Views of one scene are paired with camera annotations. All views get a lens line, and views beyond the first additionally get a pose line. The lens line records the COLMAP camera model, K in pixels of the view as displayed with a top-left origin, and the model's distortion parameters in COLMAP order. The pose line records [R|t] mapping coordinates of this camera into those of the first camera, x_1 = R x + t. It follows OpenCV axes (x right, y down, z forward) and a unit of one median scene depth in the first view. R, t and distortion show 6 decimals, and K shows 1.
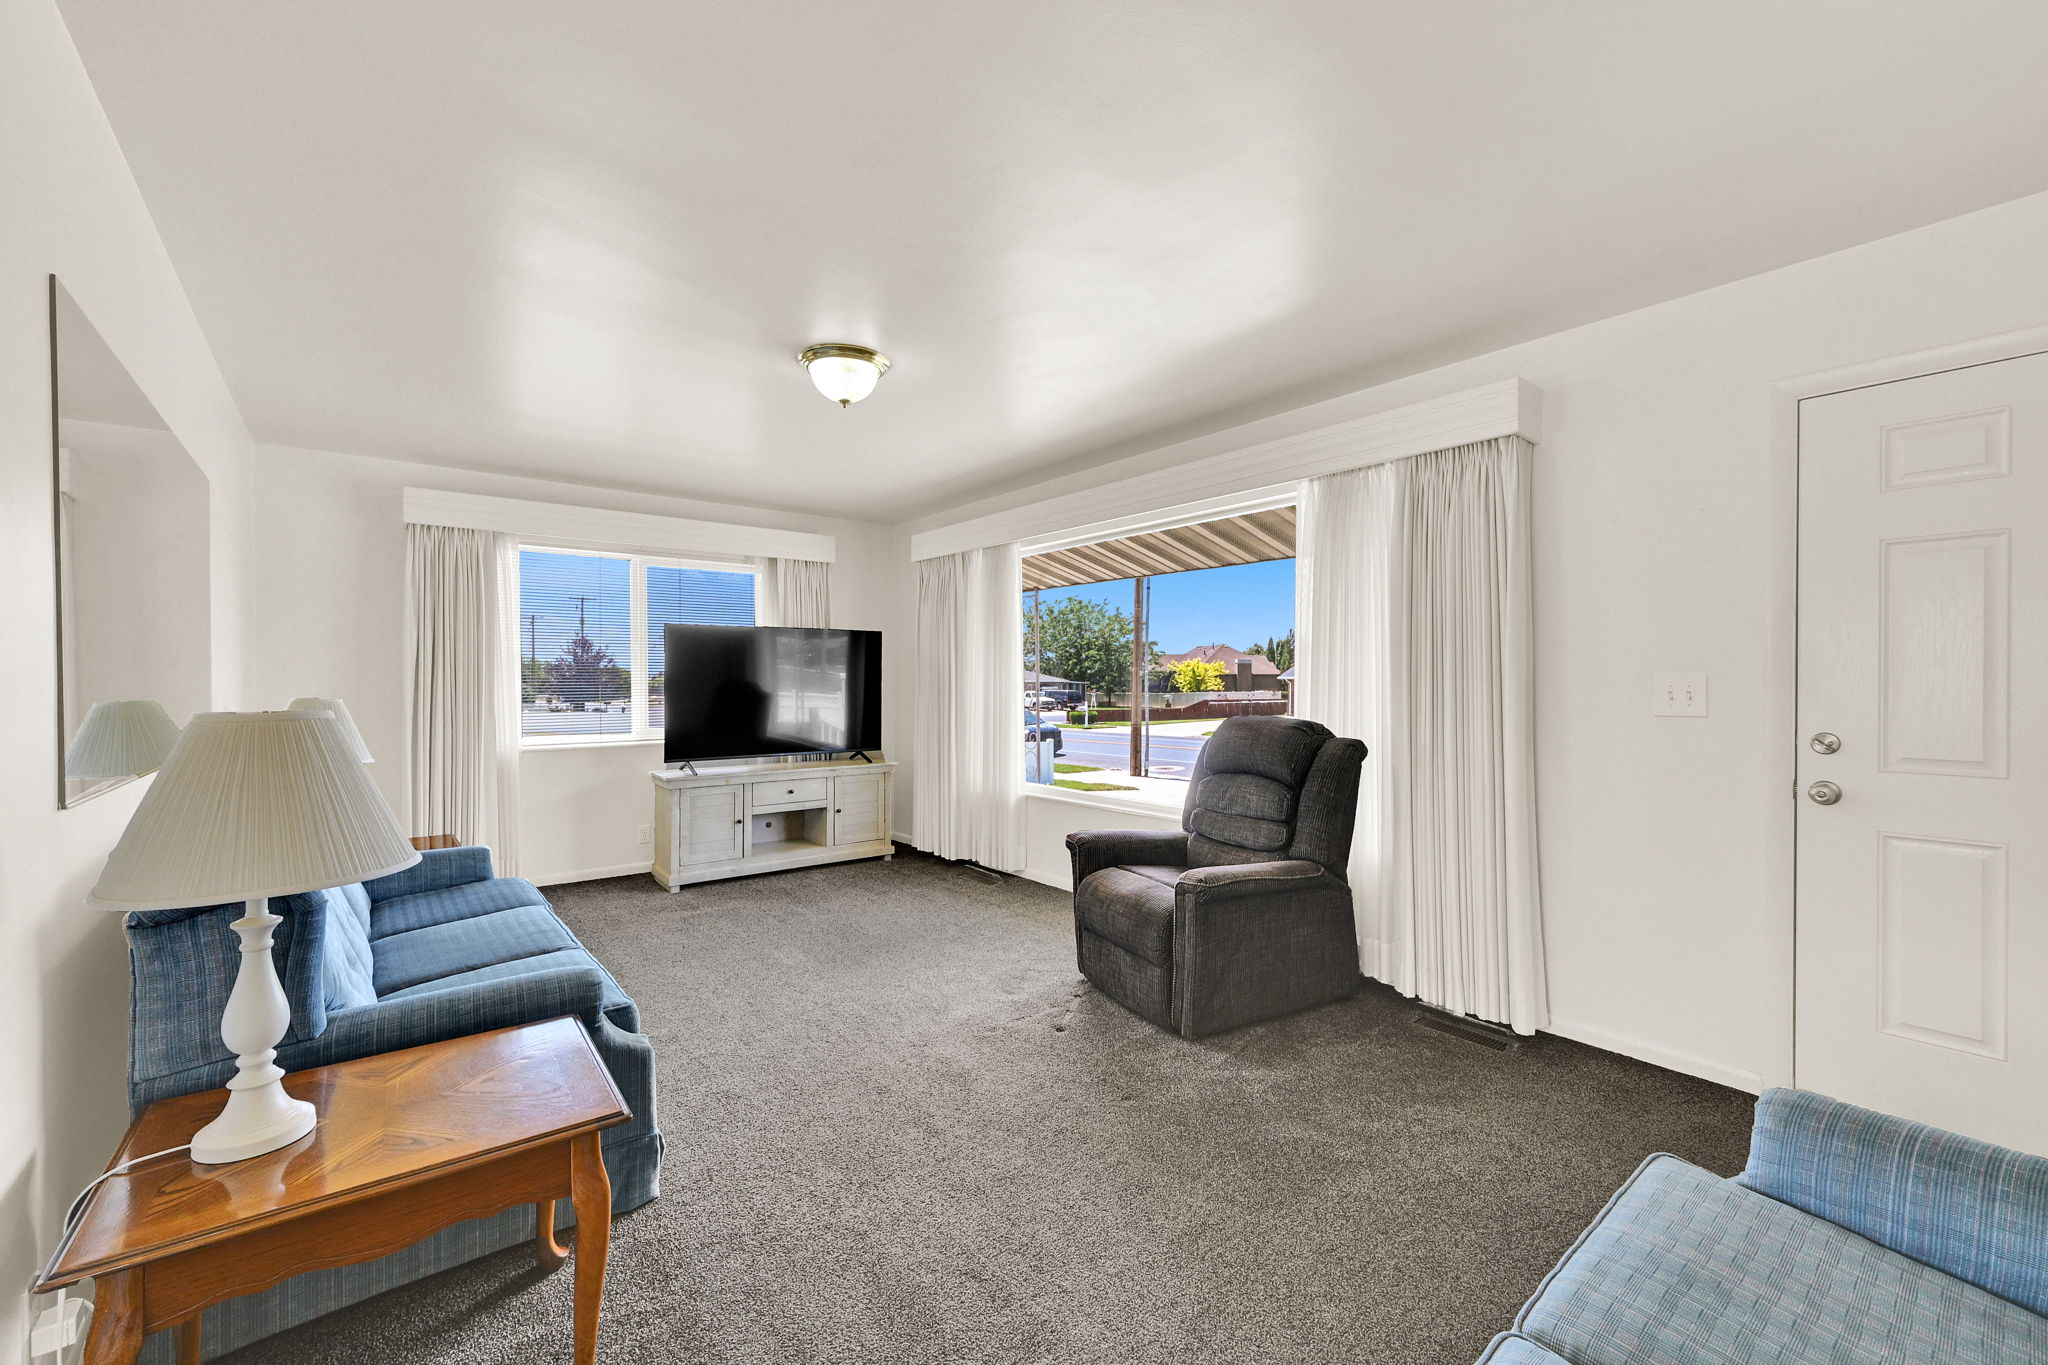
lens RADIAL K [[846.1, 0, 1029.1], [0, 846.1, 681.6], [0, 0, 1]] dist [-0.000288, 0.000192]
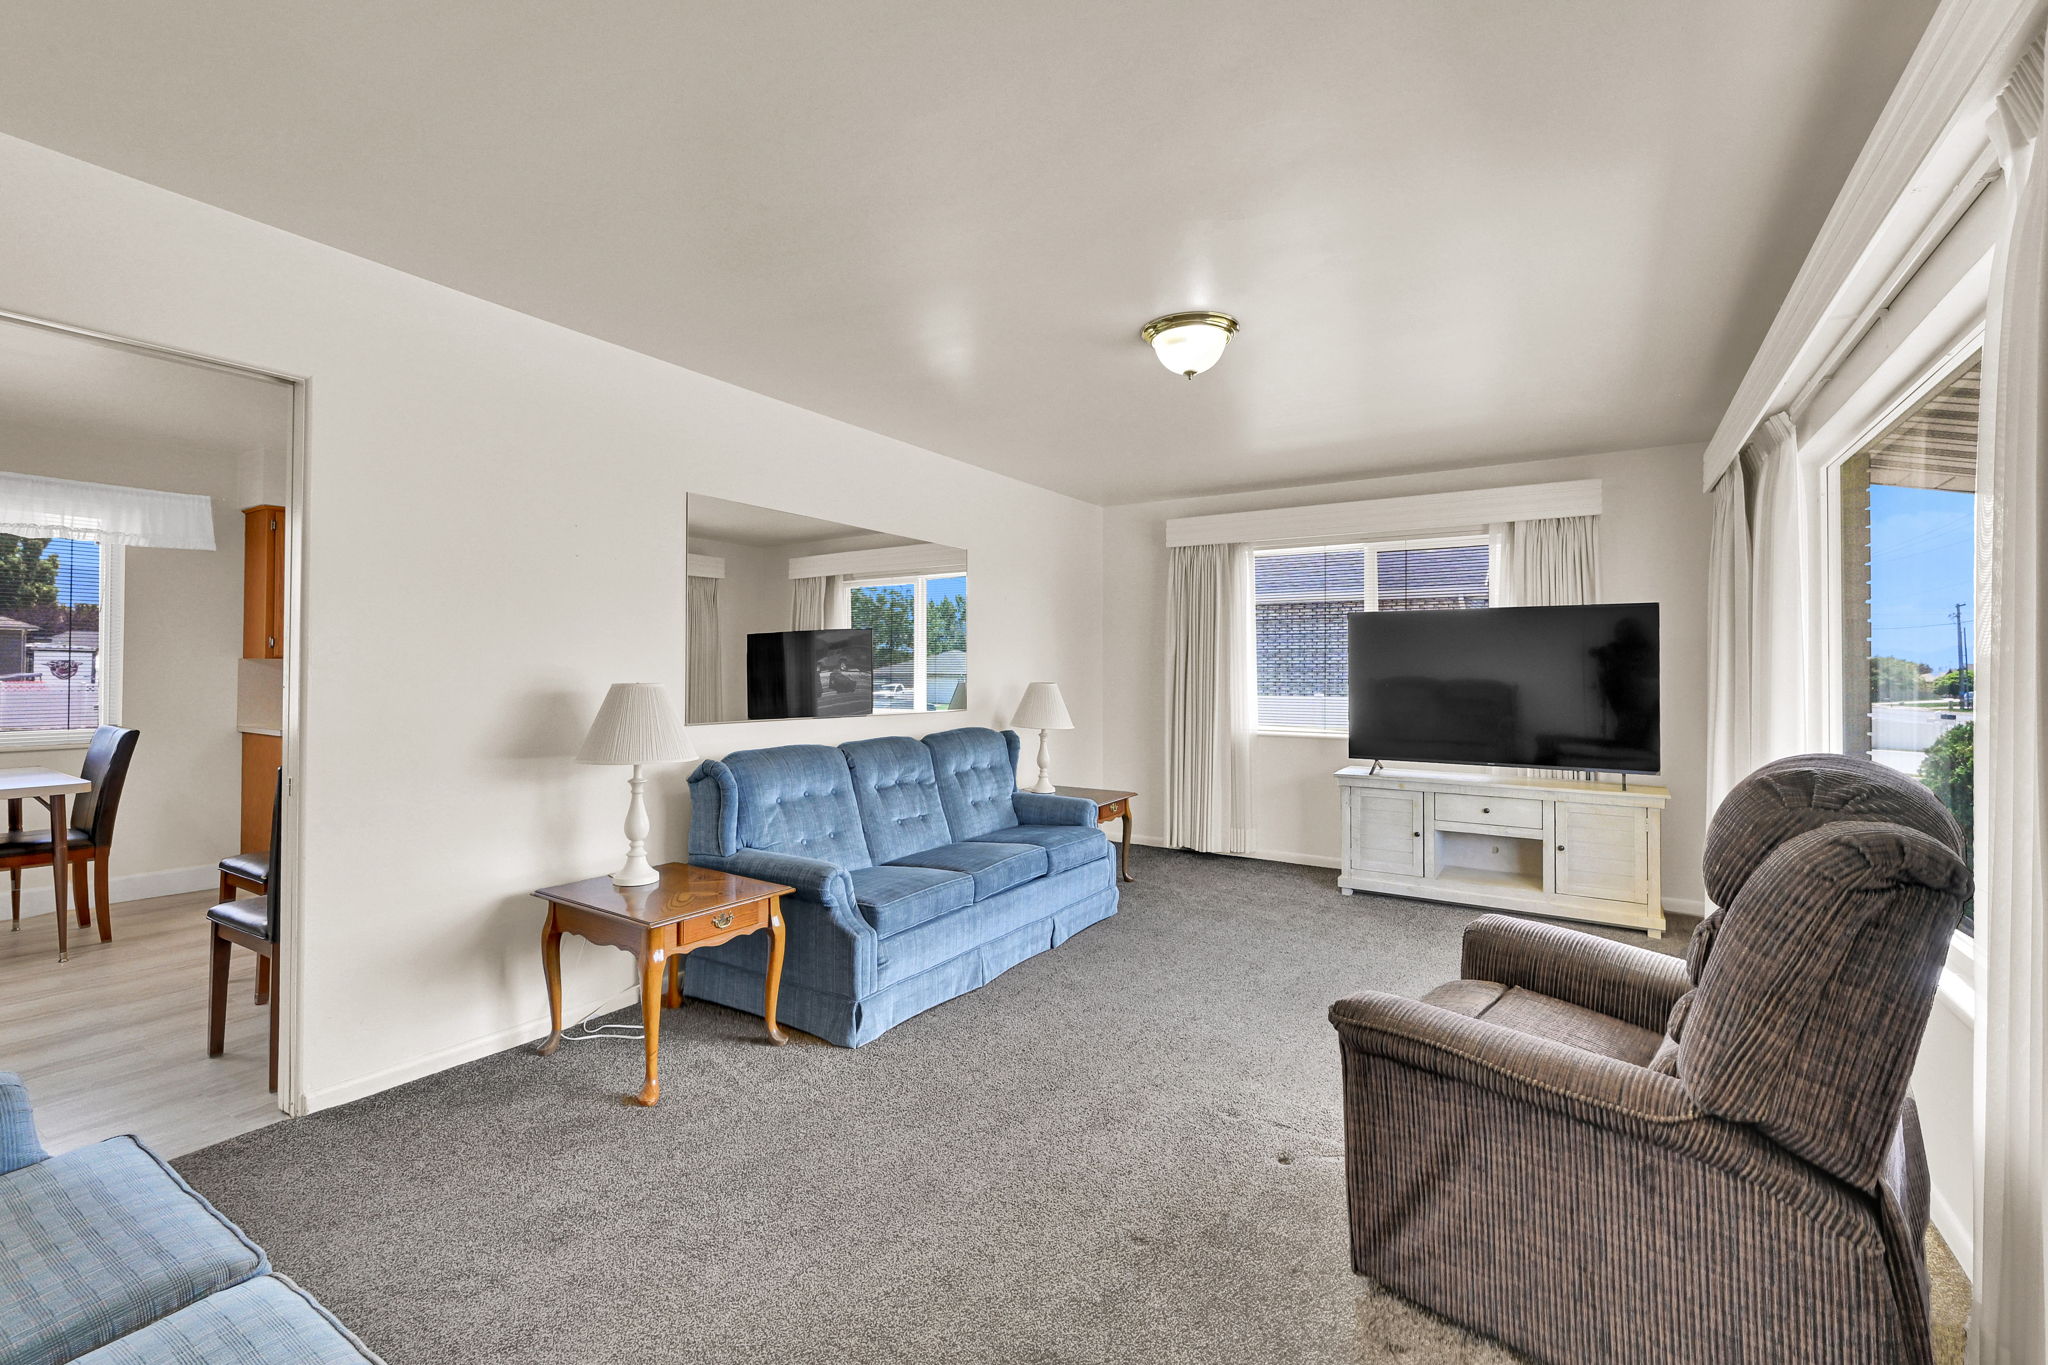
lens RADIAL K [[891.4, 0, 1018.6], [0, 891.4, 666.9], [0, 0, 1]] dist [0.002673, 0.000018]
pose [[0.306304, -0.002727, -0.951930, 0.420968], [-0.006499, 0.999967, -0.004955, -0.000022], [0.951912, 0.007704, 0.306276, 0.337373]]
